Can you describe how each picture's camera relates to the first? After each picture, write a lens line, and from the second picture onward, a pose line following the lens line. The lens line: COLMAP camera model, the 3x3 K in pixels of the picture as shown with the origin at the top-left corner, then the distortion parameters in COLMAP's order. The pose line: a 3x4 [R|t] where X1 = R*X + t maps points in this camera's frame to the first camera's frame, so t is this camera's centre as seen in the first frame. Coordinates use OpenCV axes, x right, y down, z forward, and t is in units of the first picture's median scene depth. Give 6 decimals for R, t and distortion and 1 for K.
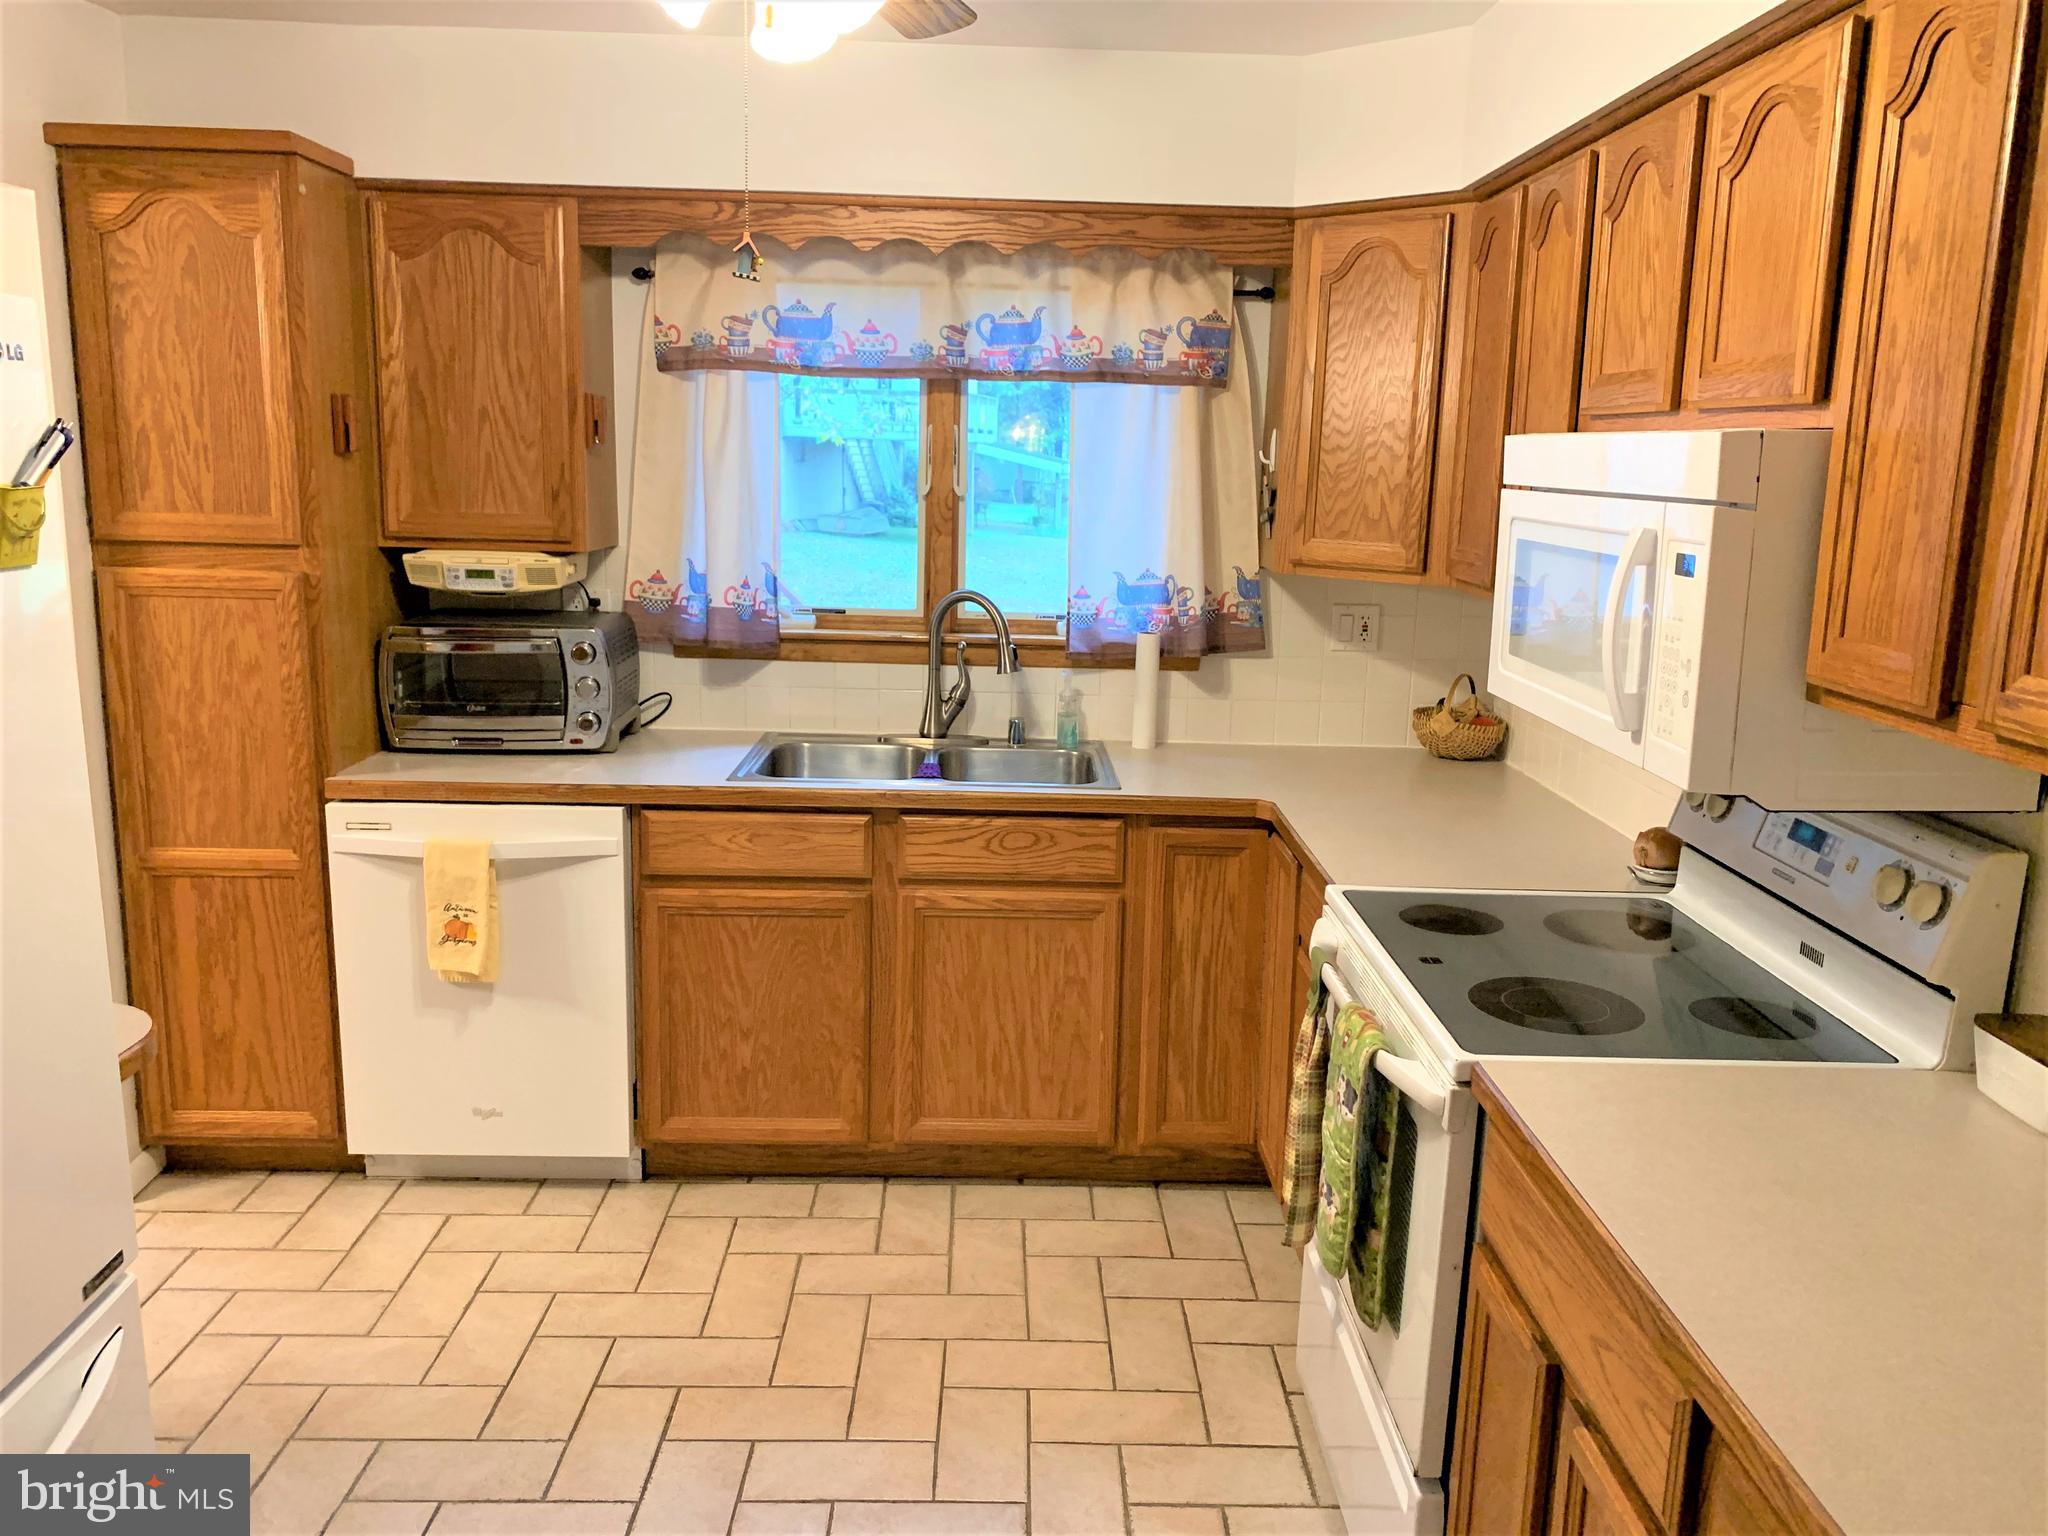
lens RADIAL K [[1566.7, 0, 1025.8], [0, 1566.7, 753.3], [0, 0, 1]] dist [0.044028, -0.054762]
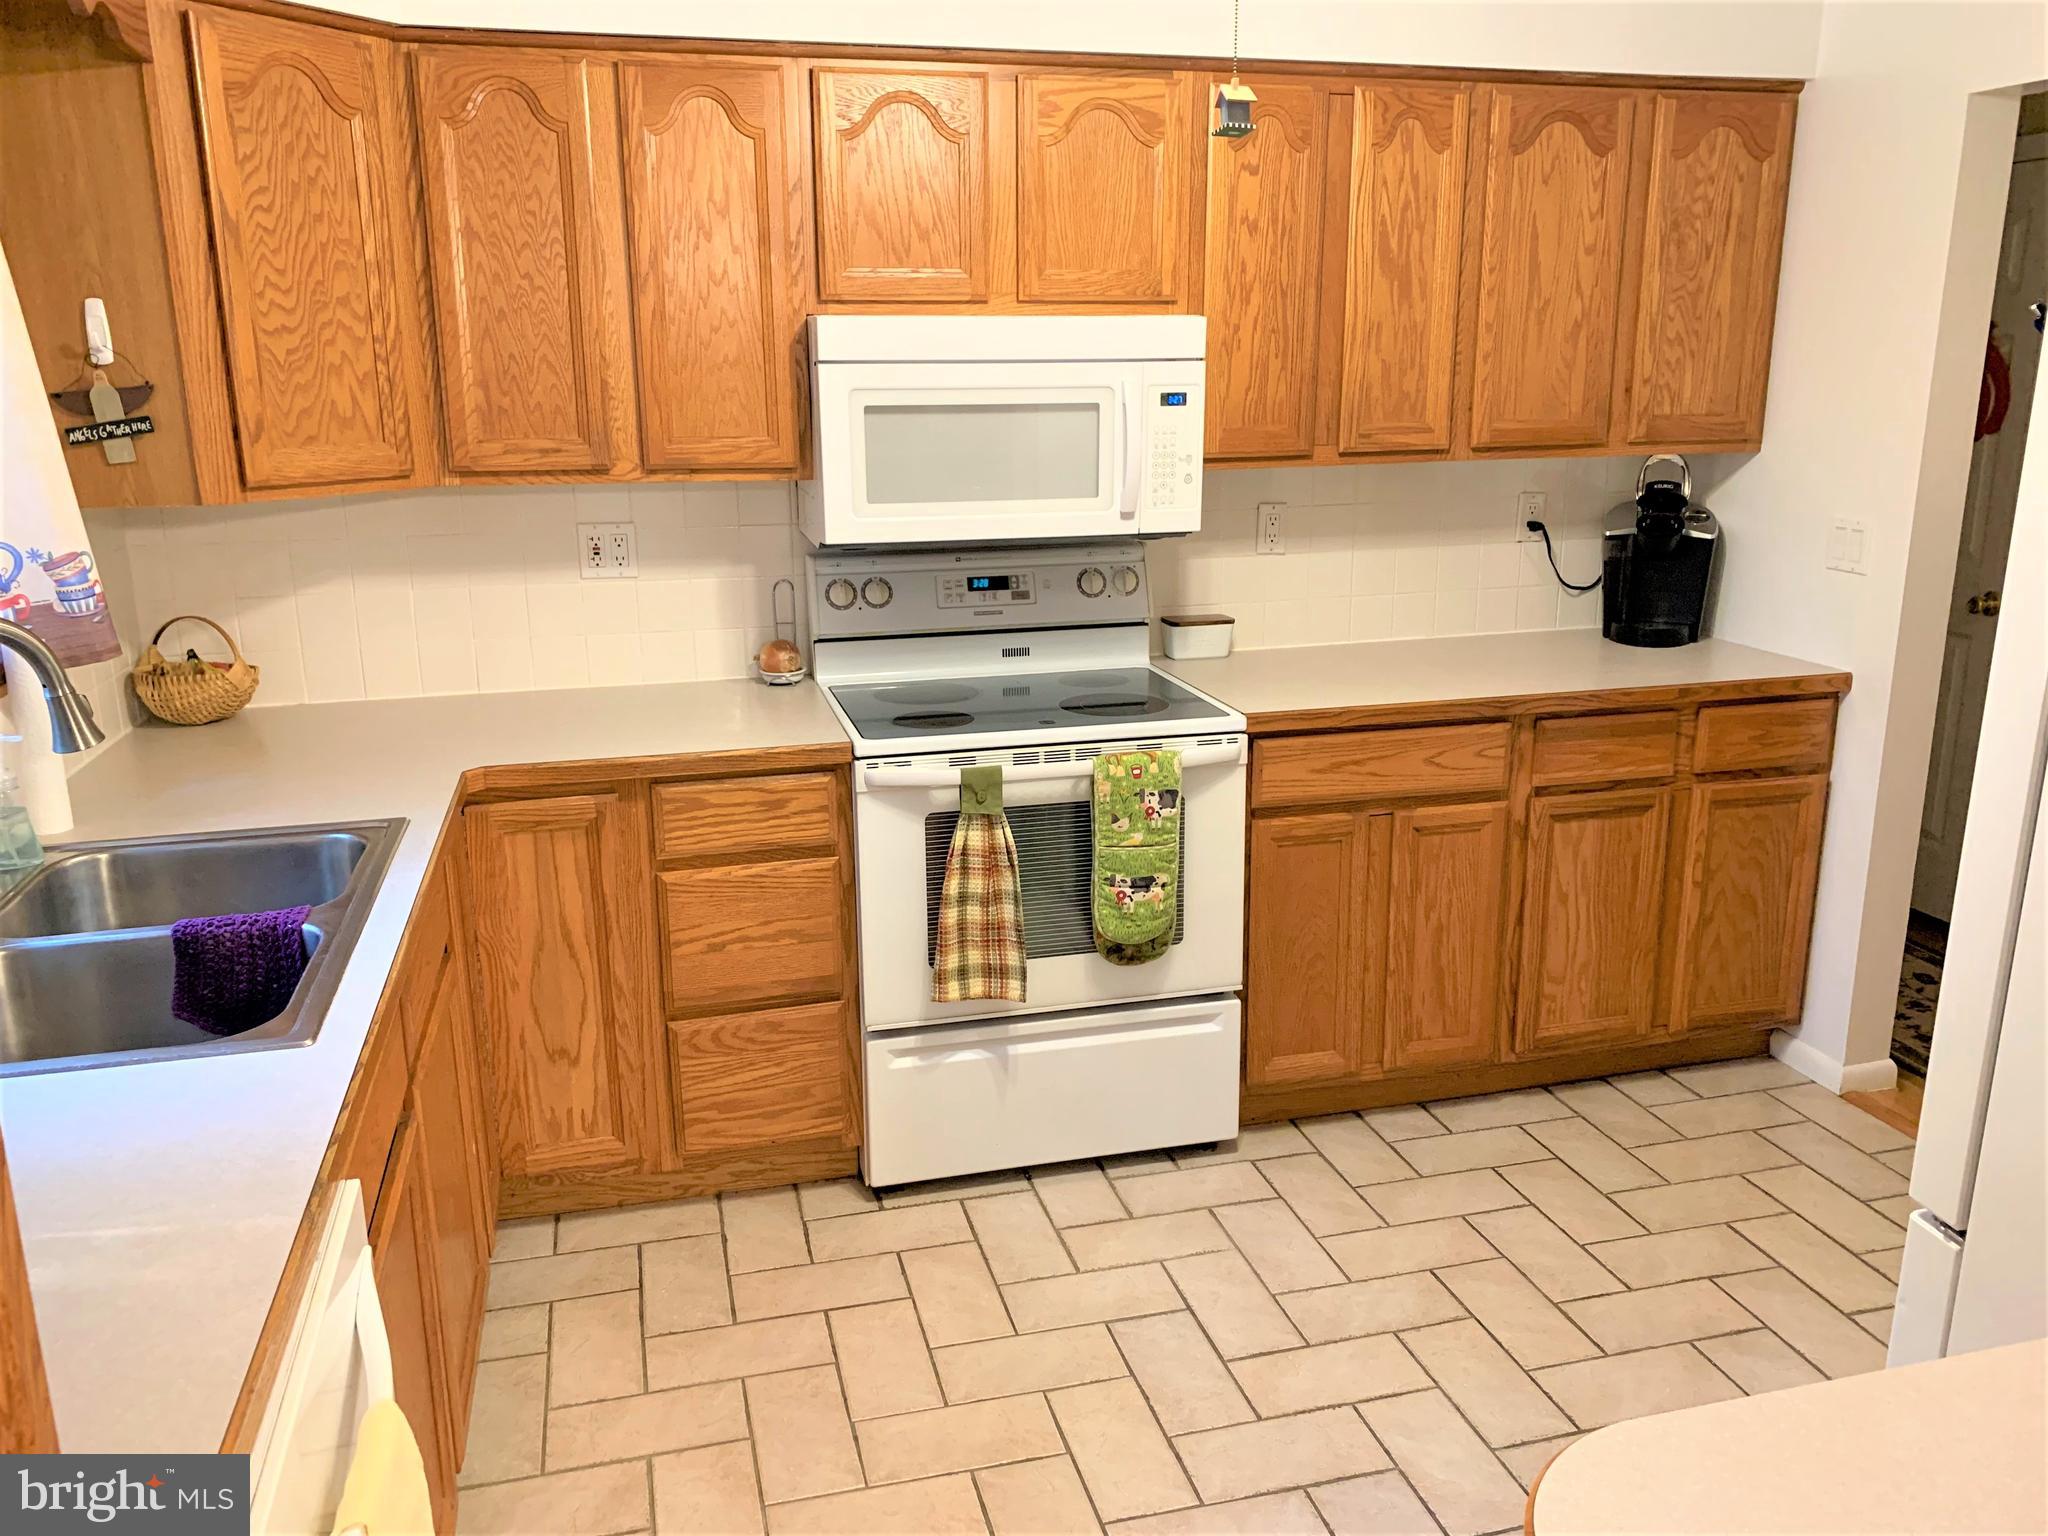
lens RADIAL K [[1566.7, 0, 1022.7], [0, 1566.7, 771.4], [0, 0, 1]] dist [0.044028, -0.054762]
pose [[-0.239381, -0.267551, 0.933334, -0.674426], [0.187962, 0.930328, 0.314898, -0.171791], [-0.952558, 0.250812, -0.172414, 0.863454]]
